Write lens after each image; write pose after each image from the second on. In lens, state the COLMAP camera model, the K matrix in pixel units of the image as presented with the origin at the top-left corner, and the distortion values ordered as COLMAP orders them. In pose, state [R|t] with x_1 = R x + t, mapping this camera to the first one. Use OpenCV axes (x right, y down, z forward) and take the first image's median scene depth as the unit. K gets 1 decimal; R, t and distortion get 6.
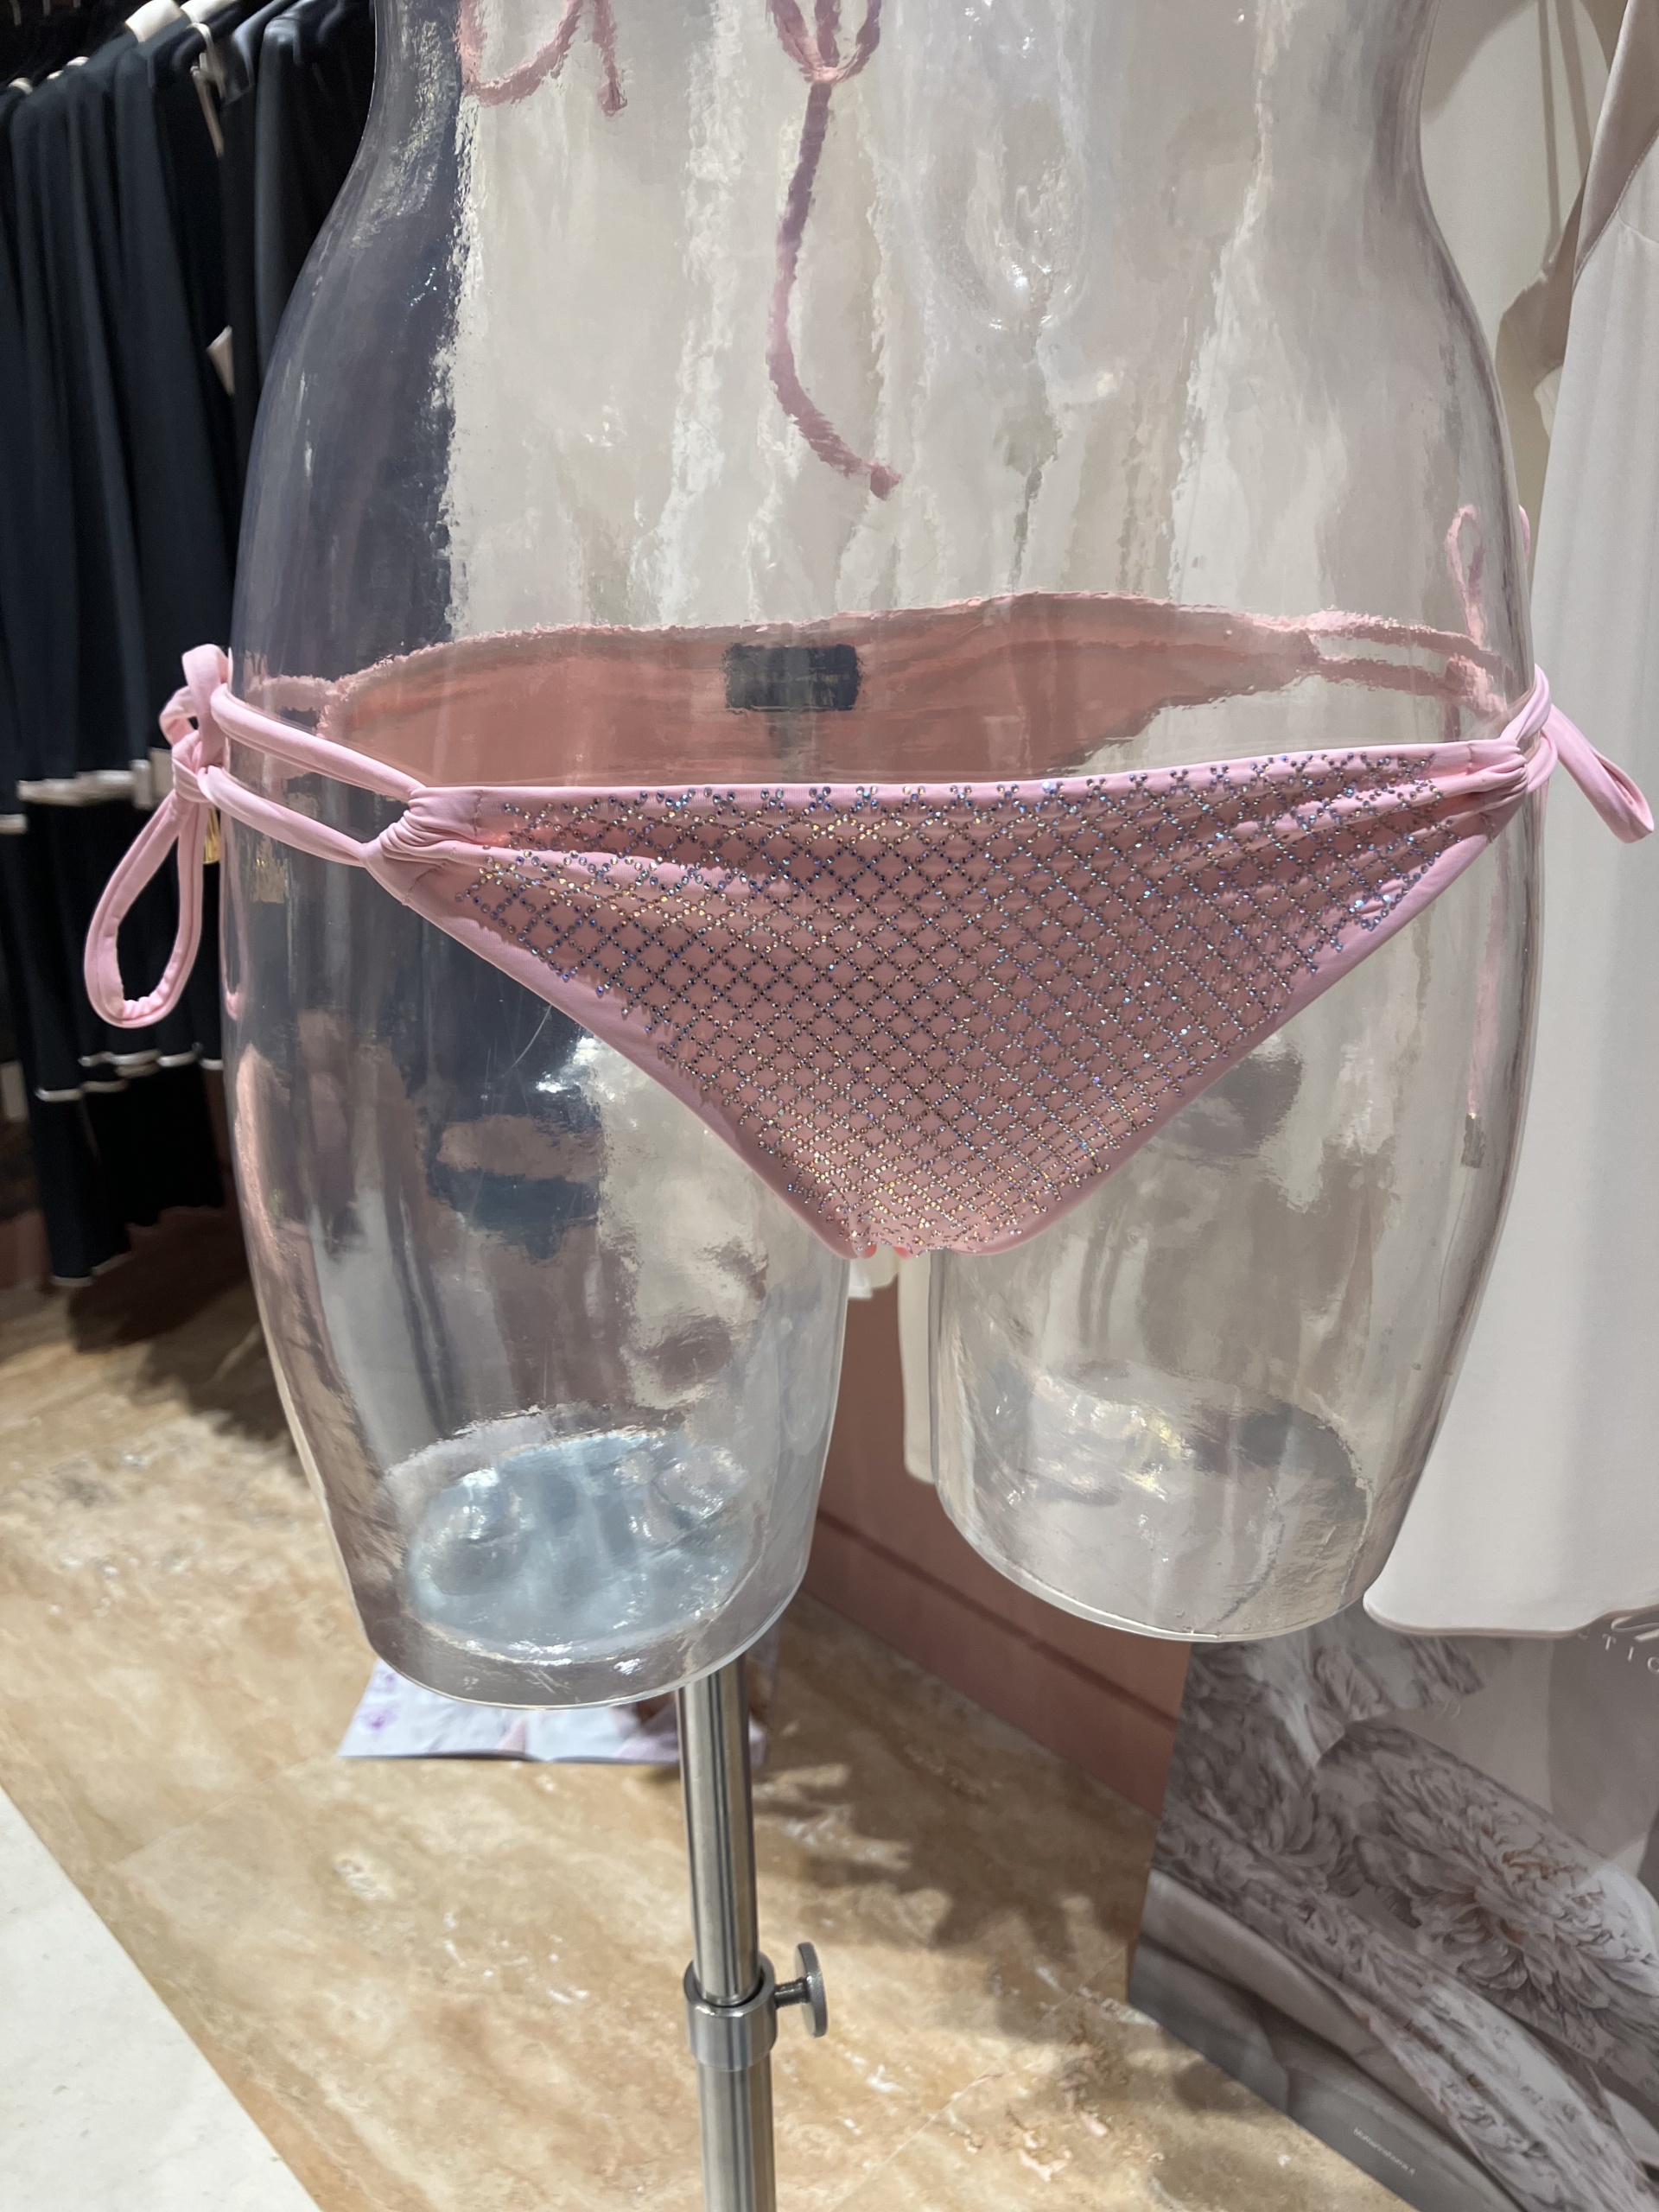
lens RADIAL K [[1846.2, 0, 829.5], [0, 1846.2, 1106.0], [0, 0, 1]] dist [-0.002668, -0.003737]
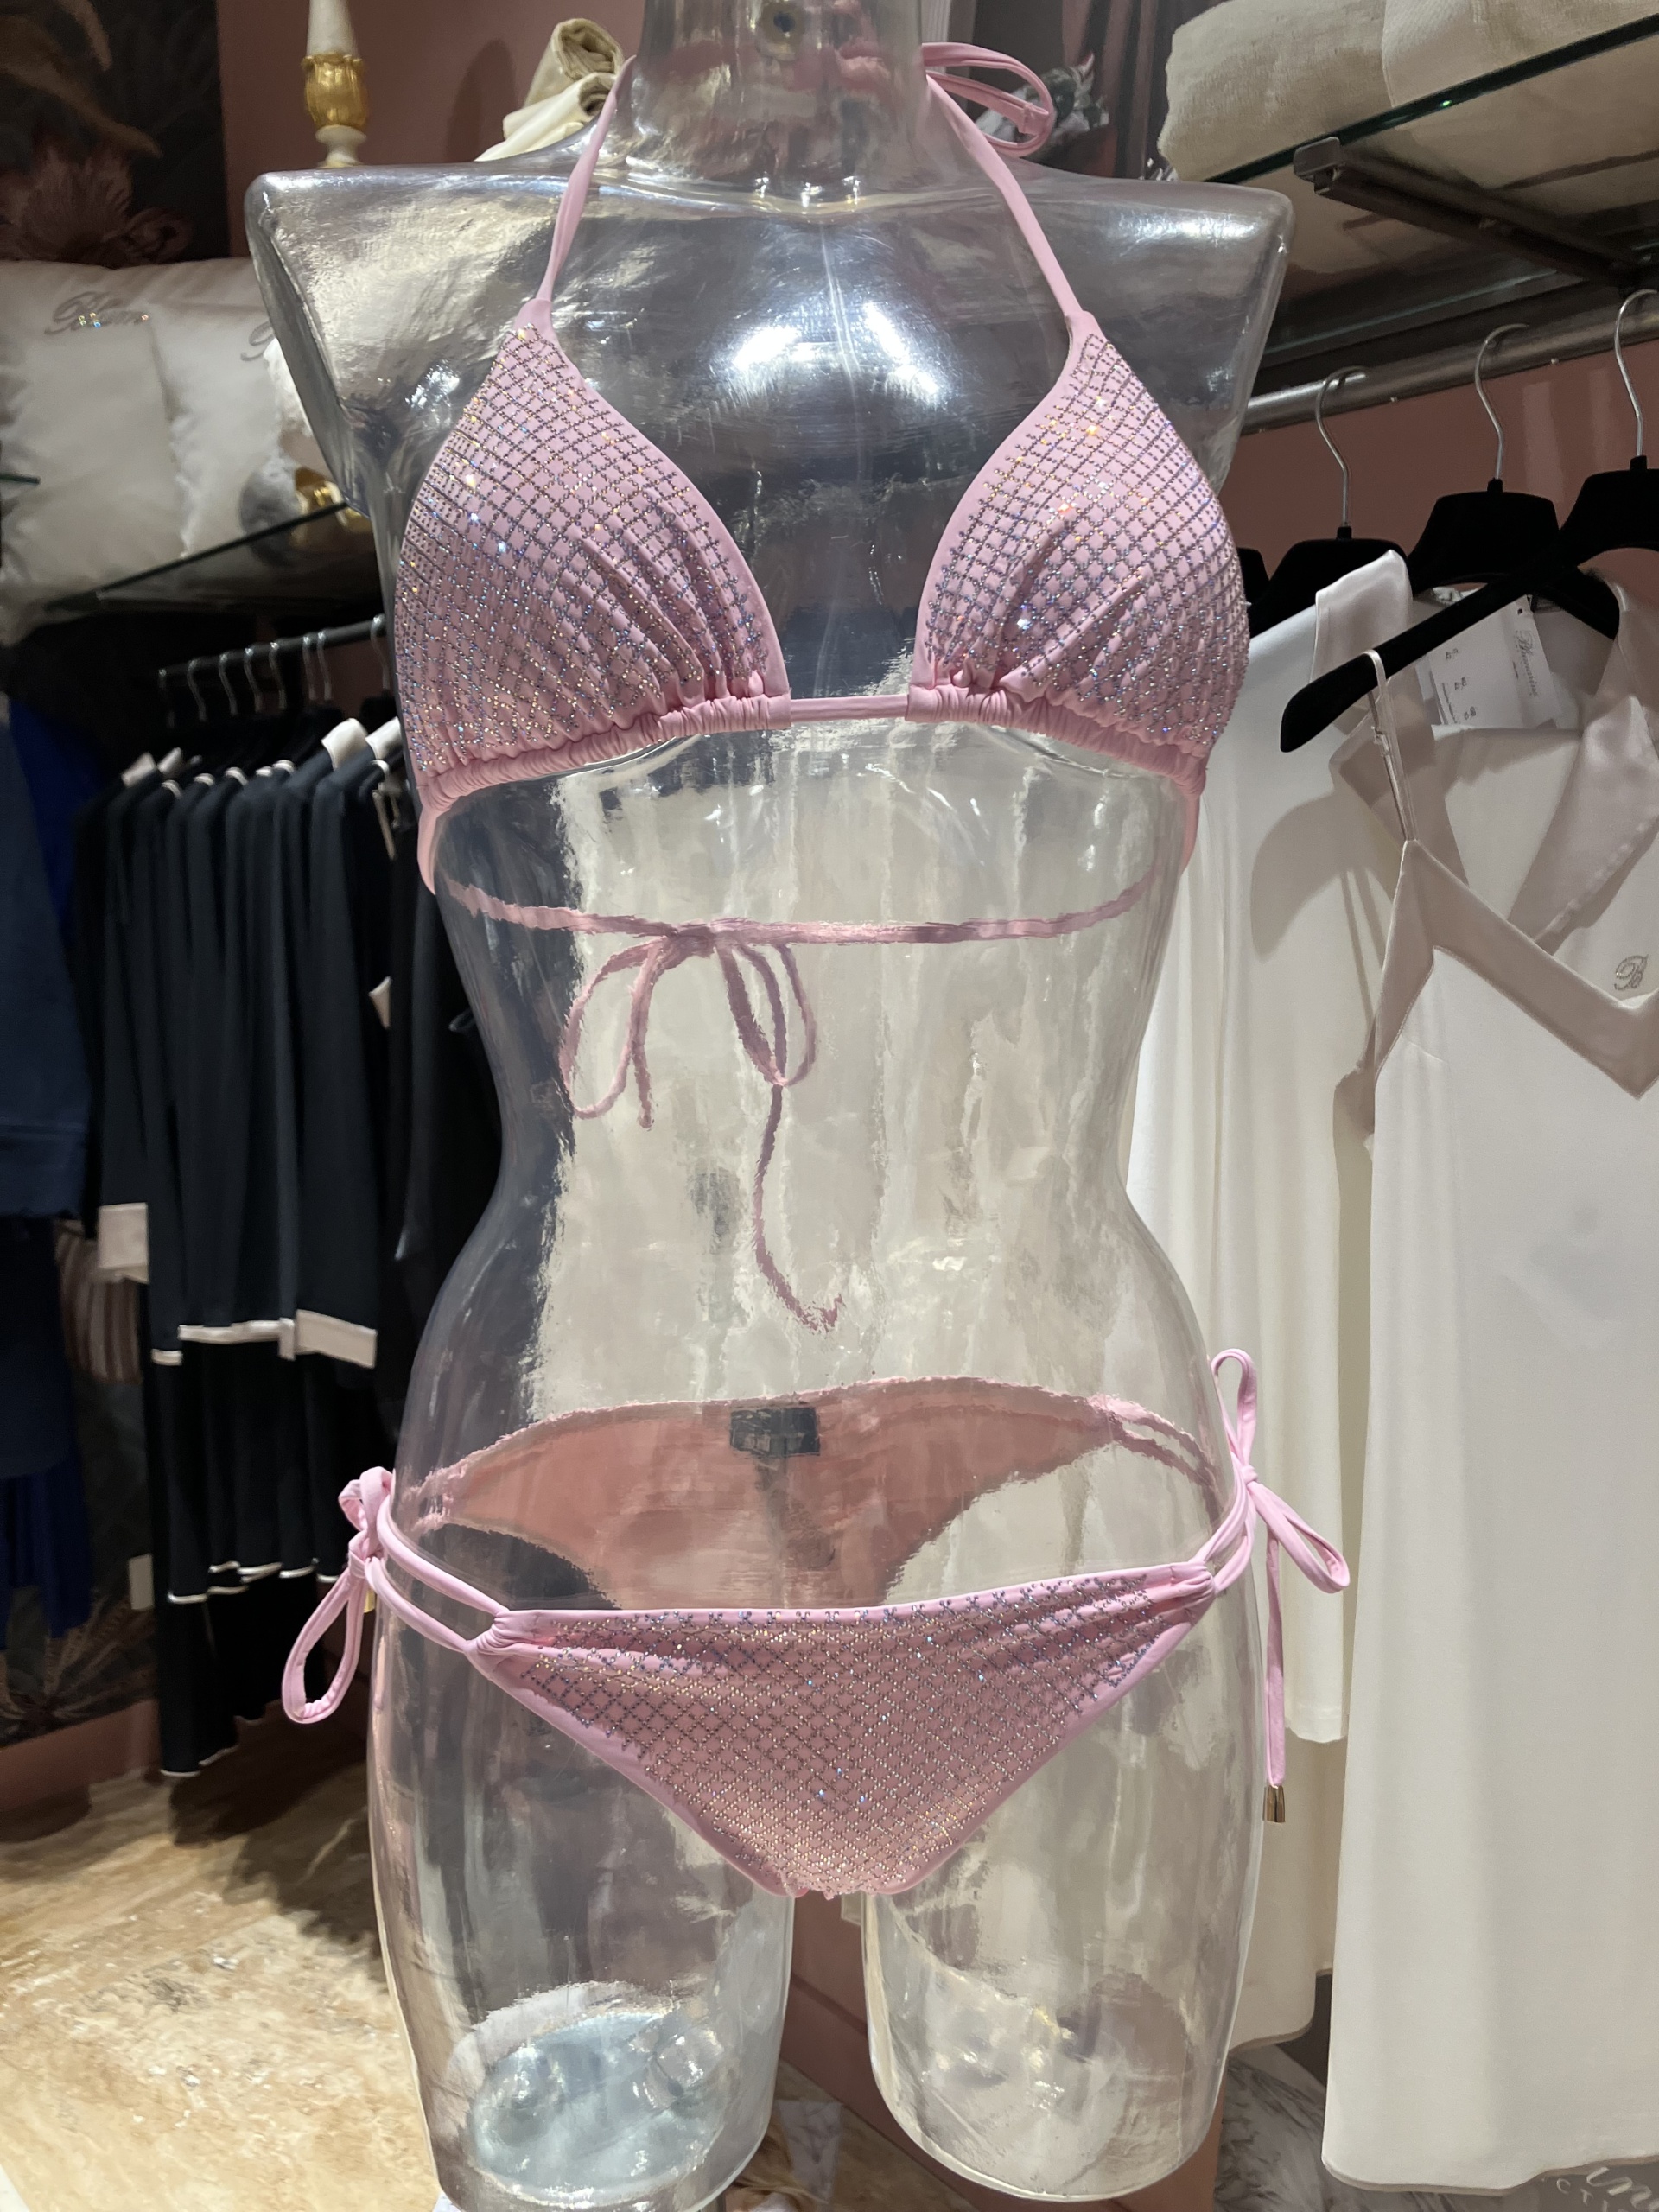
lens RADIAL K [[1849.9, 0, 839.4], [0, 1849.9, 1100.0], [0, 0, 1]] dist [0.016357, -0.013796]
pose [[0.998589, -0.004111, -0.052940, 0.111265], [-0.008449, 0.971993, -0.234856, -0.153302], [0.052423, 0.234972, 0.970587, -0.457766]]
